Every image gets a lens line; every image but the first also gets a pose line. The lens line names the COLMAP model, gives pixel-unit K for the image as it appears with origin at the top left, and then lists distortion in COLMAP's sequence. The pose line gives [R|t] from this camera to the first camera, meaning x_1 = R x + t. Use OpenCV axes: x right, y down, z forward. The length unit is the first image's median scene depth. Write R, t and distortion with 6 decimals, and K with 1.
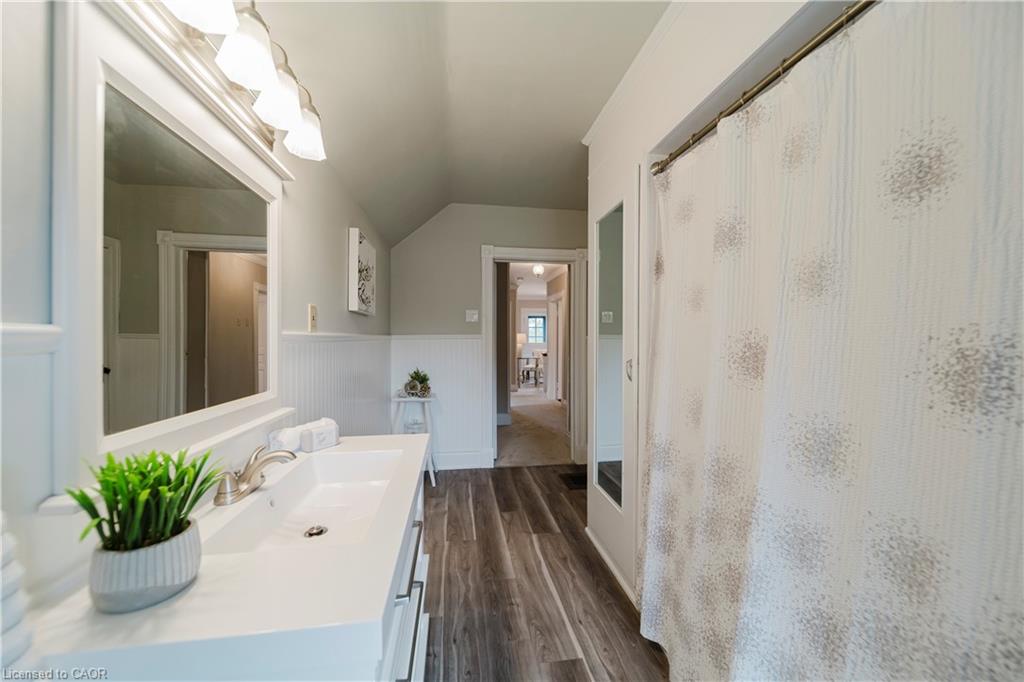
lens RADIAL K [[362.2, 0, 510.2], [0, 362.2, 340.0], [0, 0, 1]] dist [-0.001541, -0.000658]
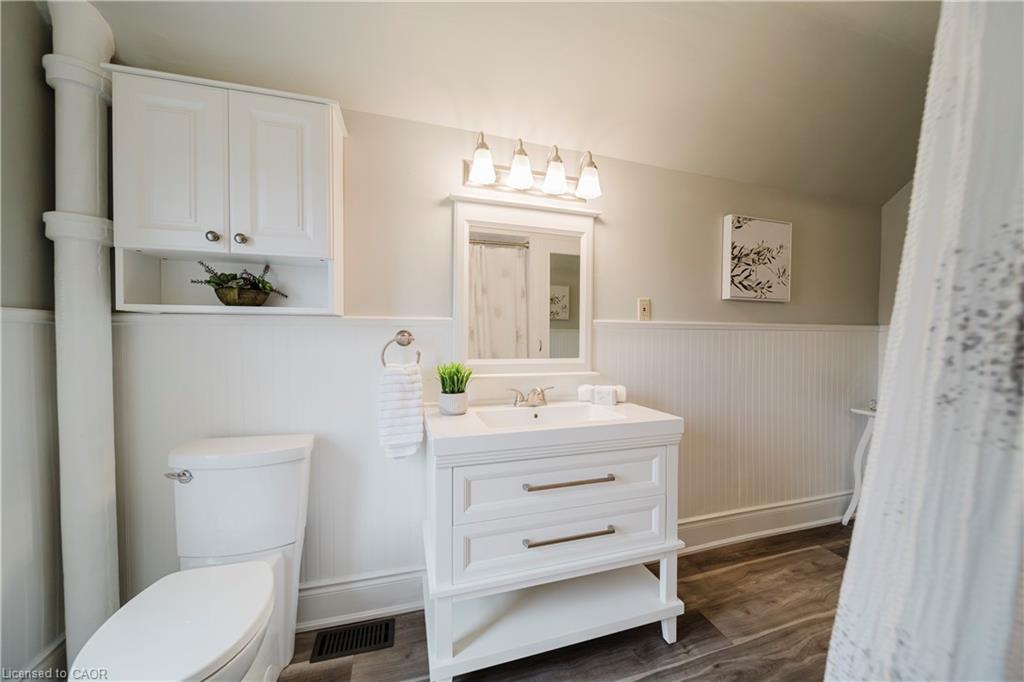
lens RADIAL K [[362.2, 0, 511.2], [0, 362.2, 339.2], [0, 0, 1]] dist [-0.001541, -0.000658]
pose [[0.140610, 0.012502, -0.989986, 0.552145], [-0.012324, 0.999865, 0.010877, 0.030033], [0.989988, 0.010671, 0.140745, 0.324543]]
